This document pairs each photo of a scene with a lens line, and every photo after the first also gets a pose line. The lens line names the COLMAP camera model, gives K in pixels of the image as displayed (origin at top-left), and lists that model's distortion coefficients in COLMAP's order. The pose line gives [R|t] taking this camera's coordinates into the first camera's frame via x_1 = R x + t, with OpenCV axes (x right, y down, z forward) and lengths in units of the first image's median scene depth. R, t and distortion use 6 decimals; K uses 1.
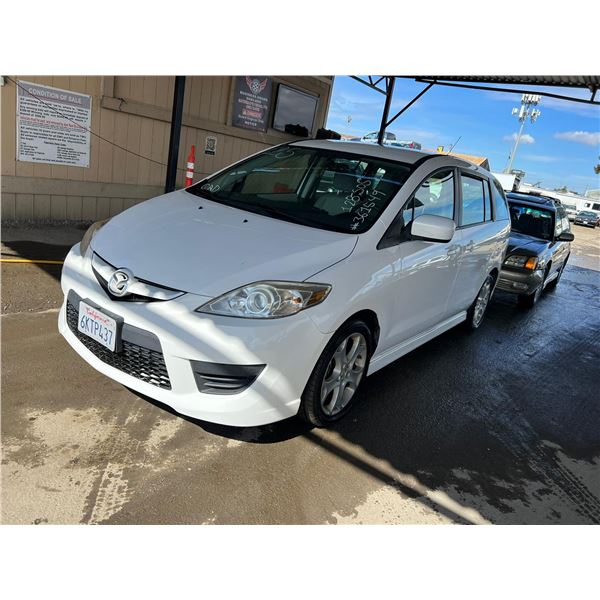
lens RADIAL K [[459.1, 0, 304.2], [0, 459.1, 298.8], [0, 0, 1]] dist [0.034634, -0.039031]
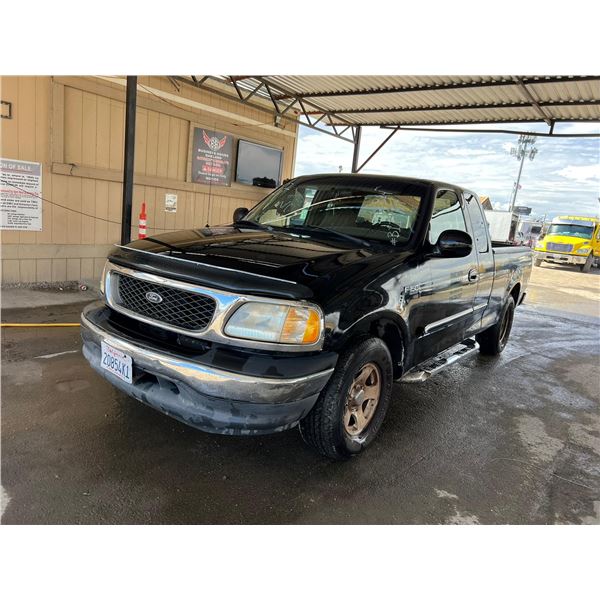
lens RADIAL K [[459.1, 0, 300.1], [0, 459.1, 301.9], [0, 0, 1]] dist [0.034634, -0.039031]
pose [[0.997624, -0.057323, -0.038210, 0.107541], [0.053323, 0.993702, -0.098560, 0.002871], [0.043619, 0.096288, 0.994397, 0.018002]]
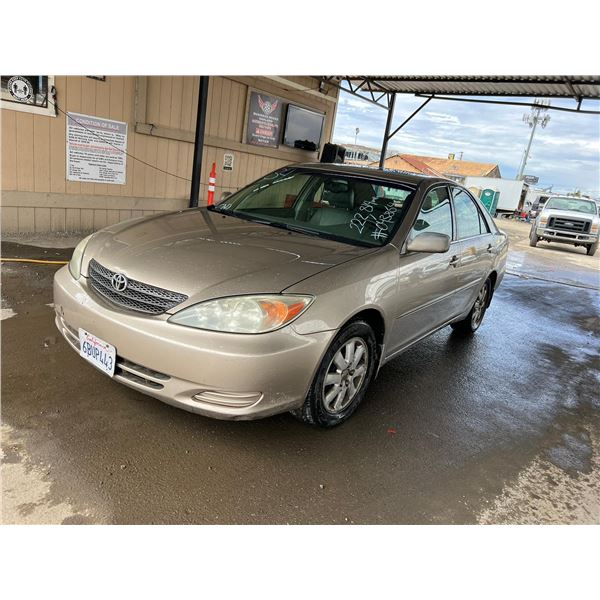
lens RADIAL K [[459.1, 0, 300.8], [0, 459.1, 305.4], [0, 0, 1]] dist [0.034634, -0.039031]
pose [[0.999156, -0.019080, -0.036366, 0.006876], [0.018688, 0.999764, -0.011077, 0.030637], [0.036569, 0.010388, 0.999277, -0.105499]]
